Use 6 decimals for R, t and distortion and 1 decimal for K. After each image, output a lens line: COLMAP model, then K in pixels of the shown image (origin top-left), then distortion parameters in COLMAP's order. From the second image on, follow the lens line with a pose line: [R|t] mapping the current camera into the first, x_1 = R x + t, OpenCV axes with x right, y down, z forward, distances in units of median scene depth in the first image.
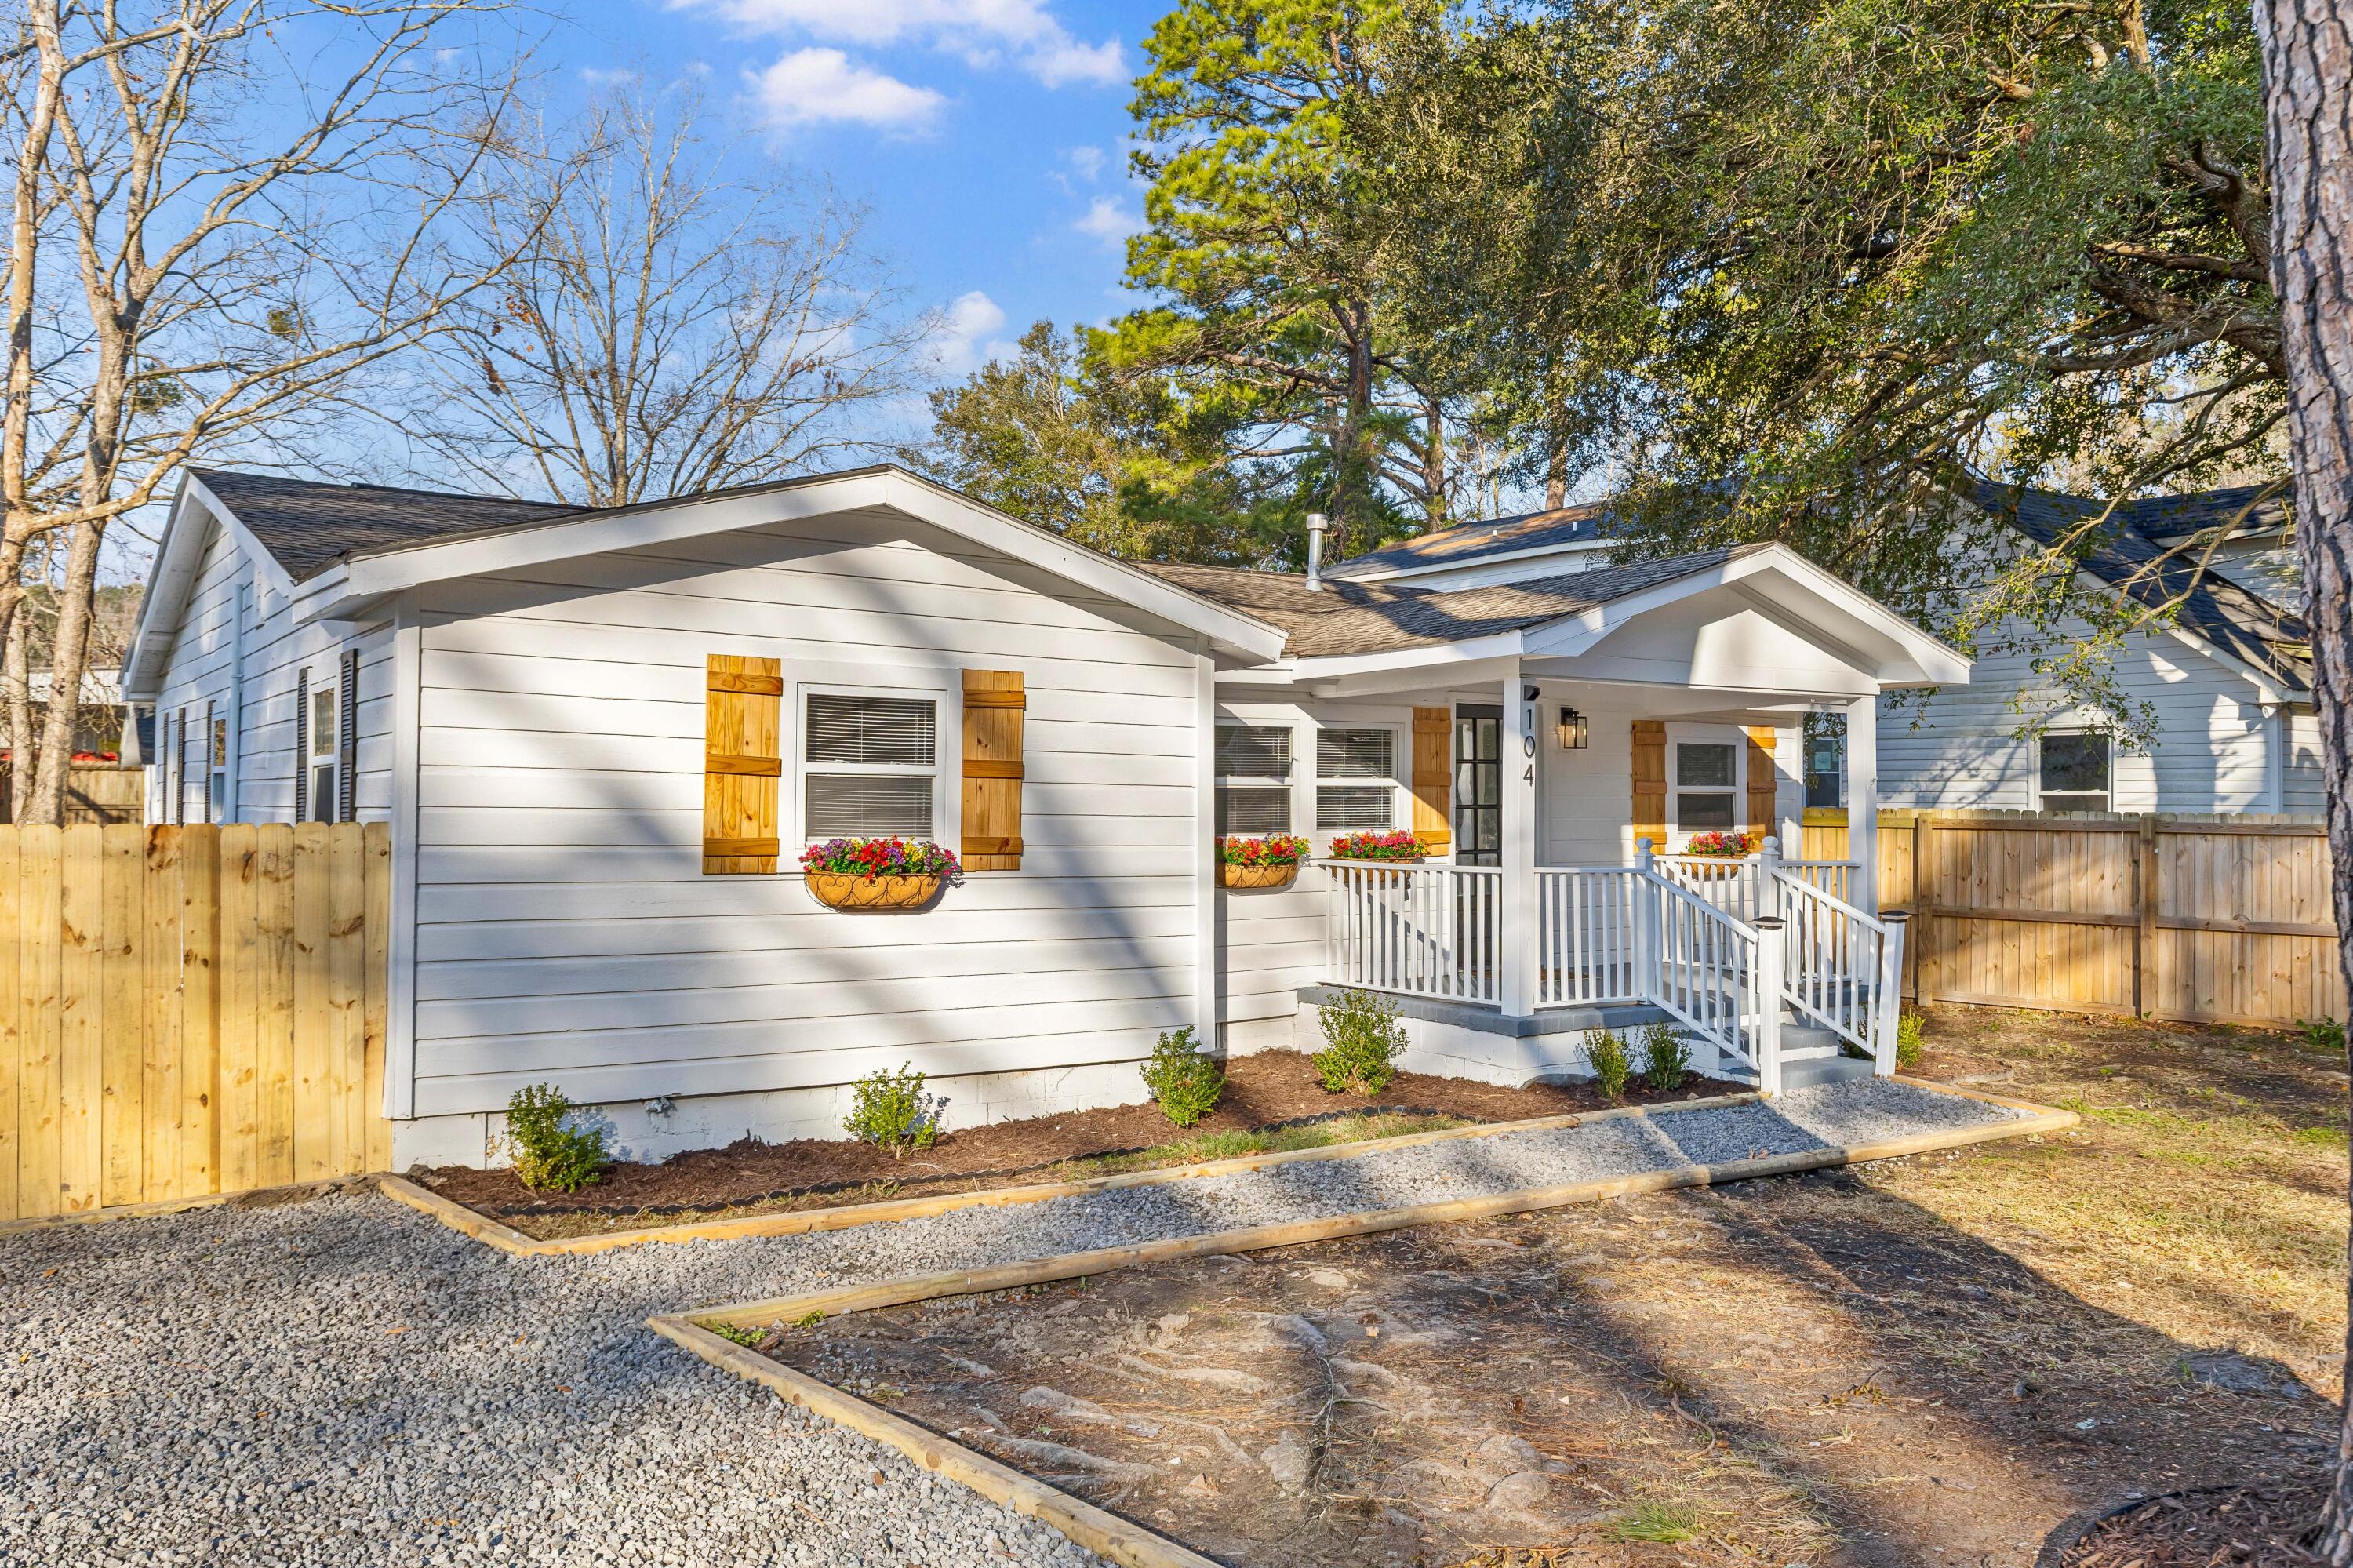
lens RADIAL K [[1747.9, 0, 1177.3], [0, 1747.9, 774.4], [0, 0, 1]] dist [-0.004795, -0.003419]
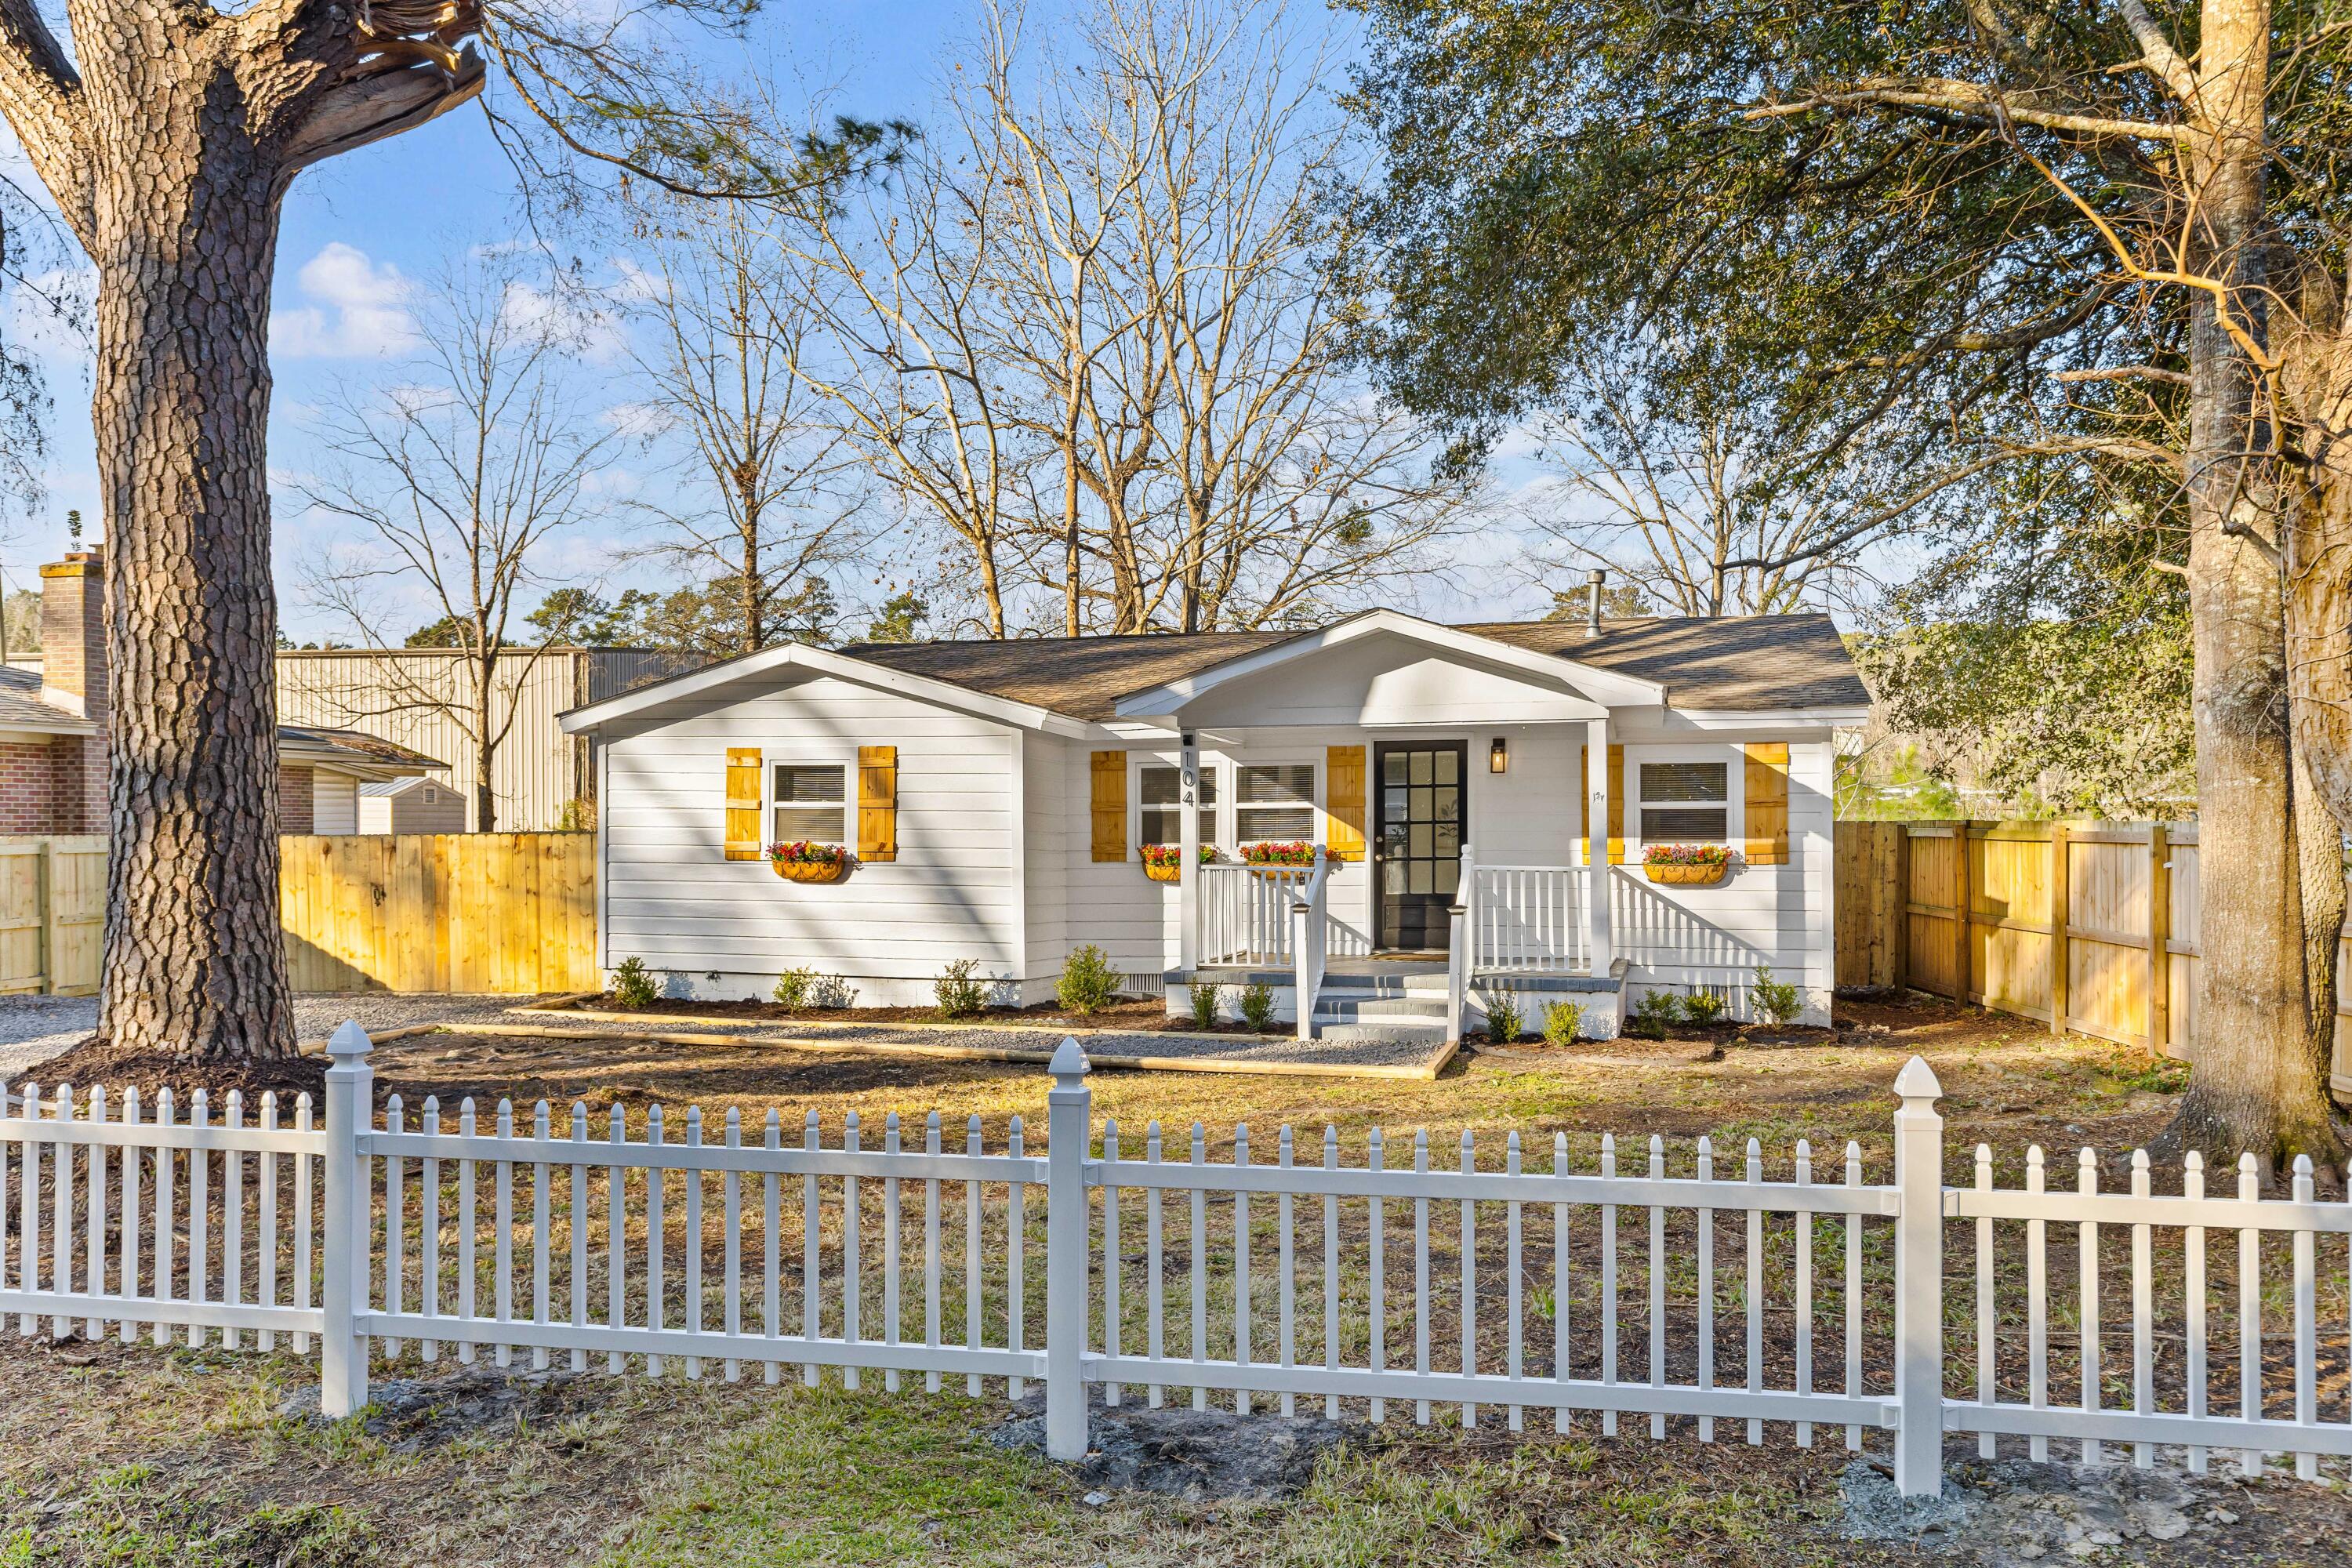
lens RADIAL K [[1829.3, 0, 1176.4], [0, 1829.3, 799.8], [0, 0, 1]] dist [-0.001649, -0.000414]
pose [[0.647896, -0.020627, -0.761450, 1.496797], [0.017594, 0.999772, -0.012113, 0.020817], [0.761526, -0.005549, 0.648111, 0.043921]]
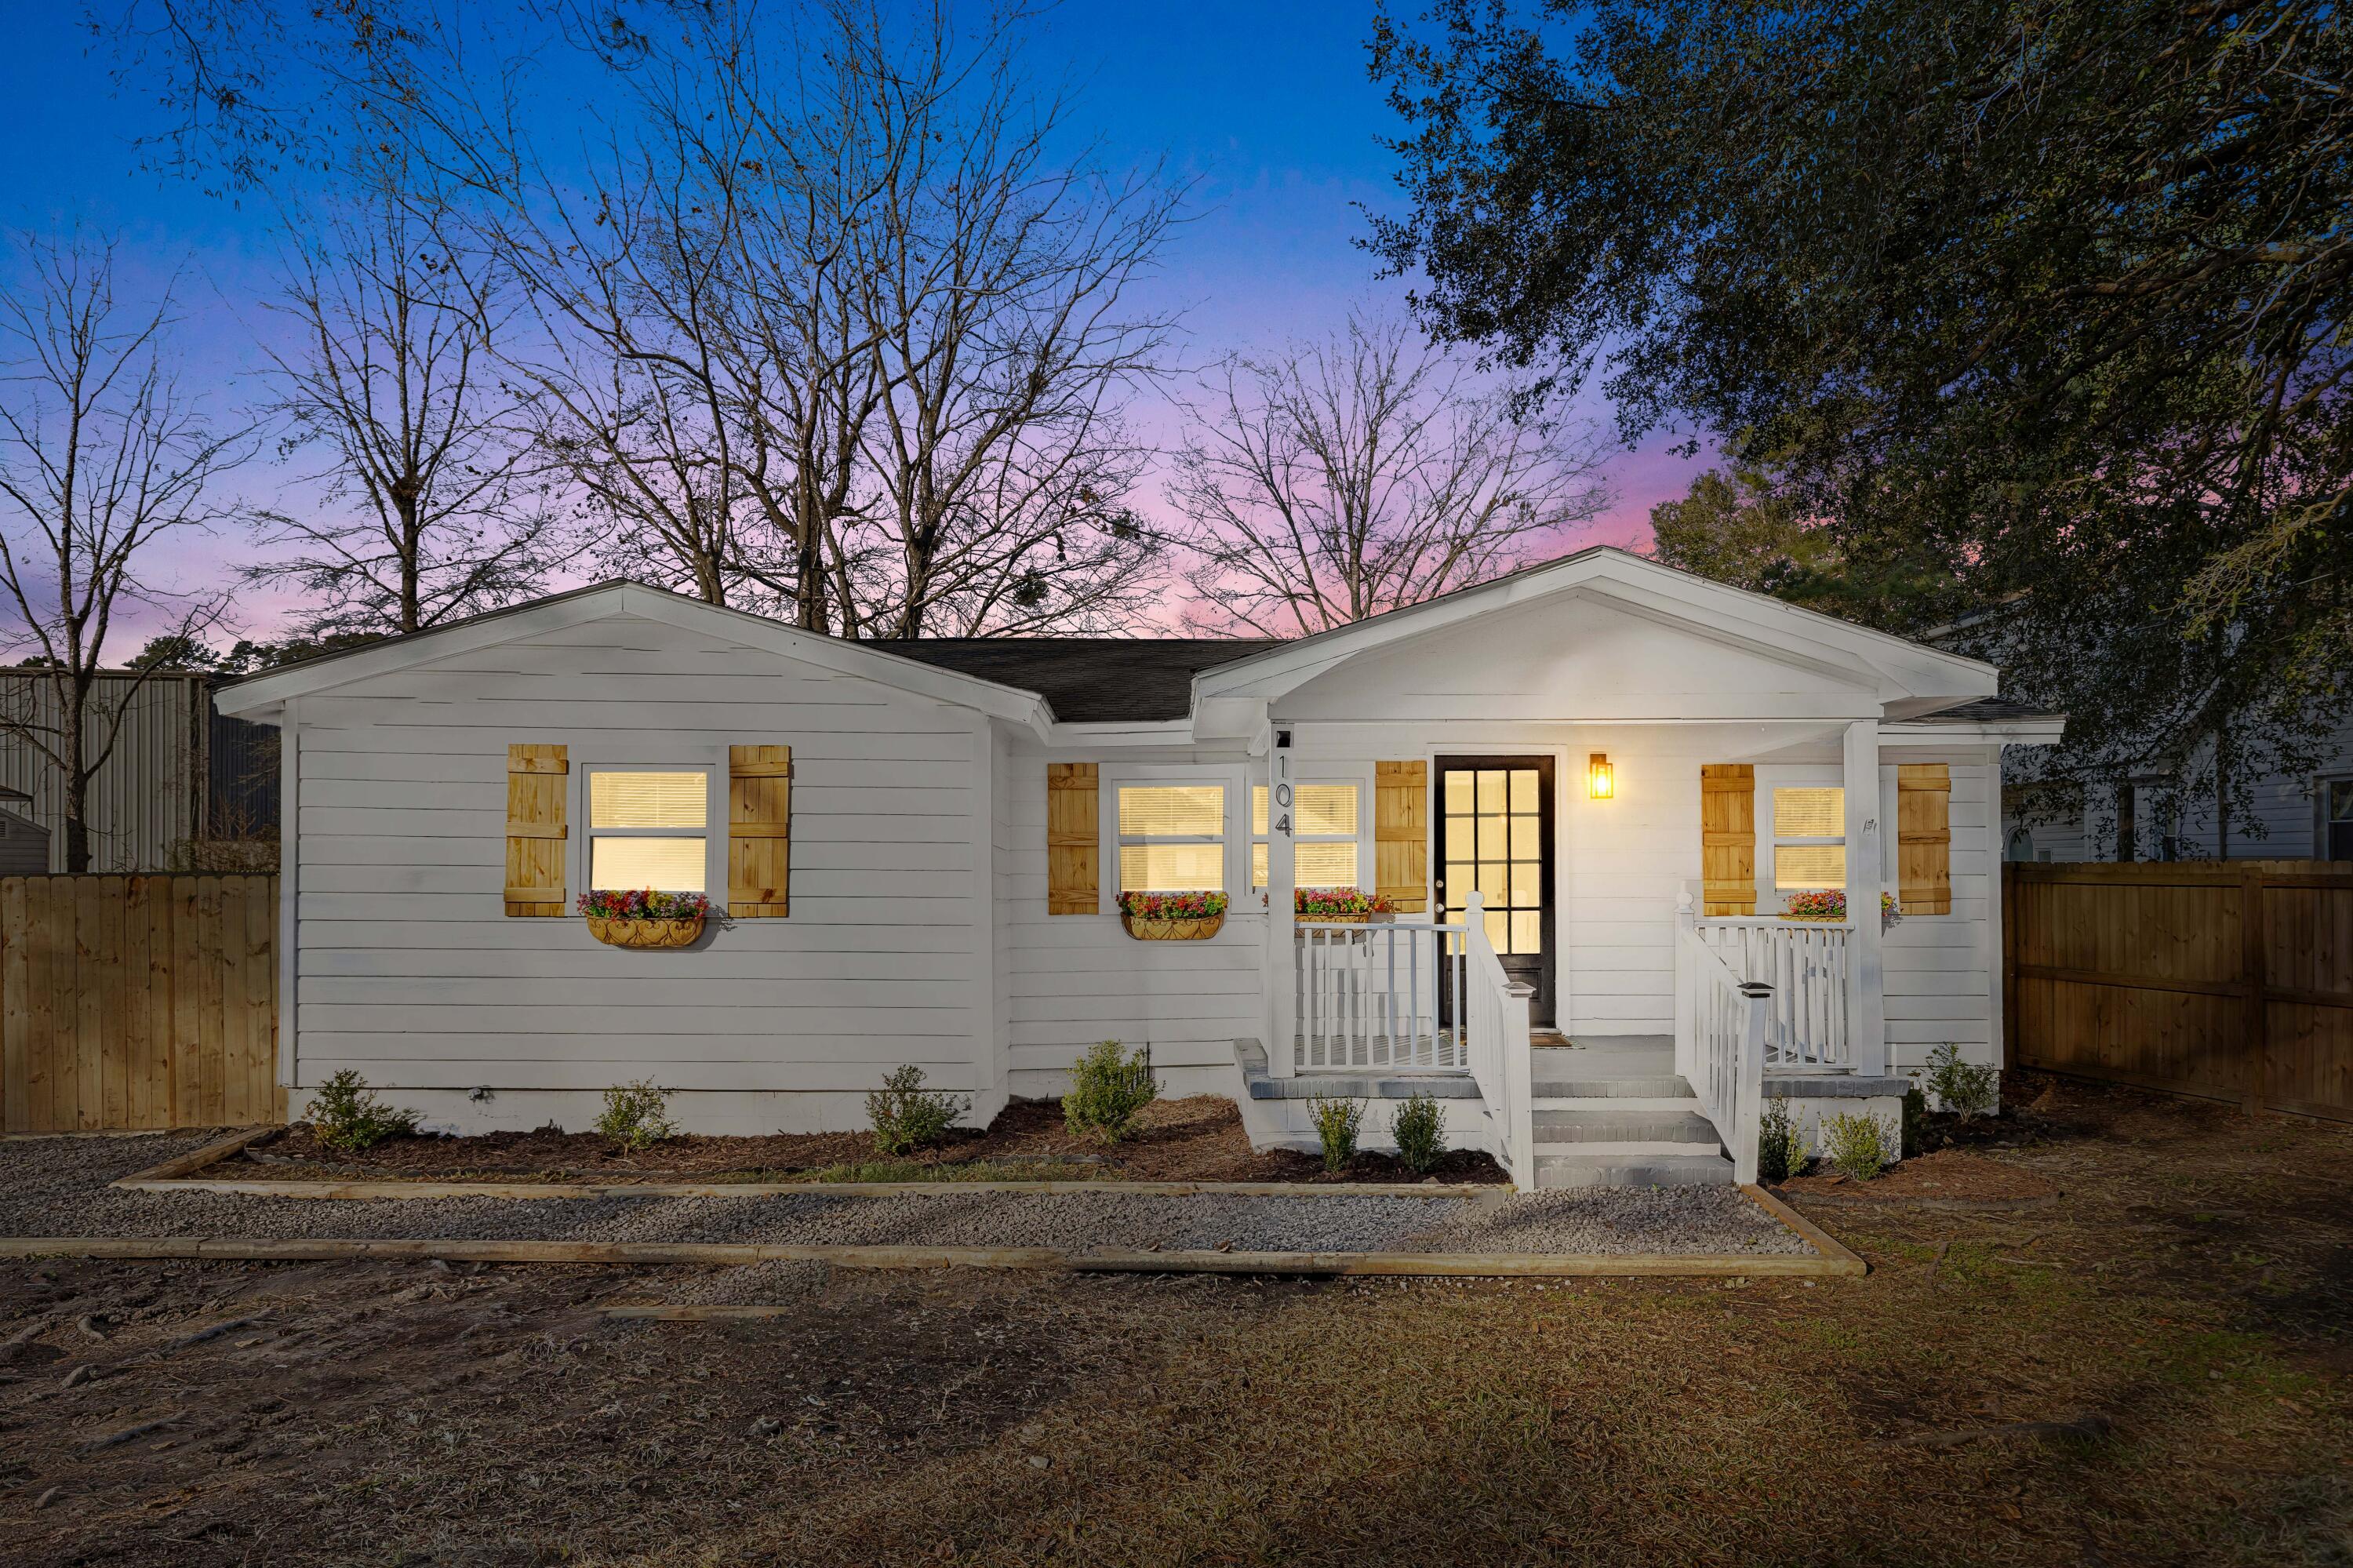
lens RADIAL K [[1432.8, 0, 1171.8], [0, 1432.8, 848.9], [0, 0, 1]] dist [-0.007692, 0.002310]
pose [[0.839775, -0.015706, -0.542707, 0.649403], [0.014467, 0.999874, -0.006550, 0.019754], [0.542741, -0.002351, 0.839897, 0.351773]]
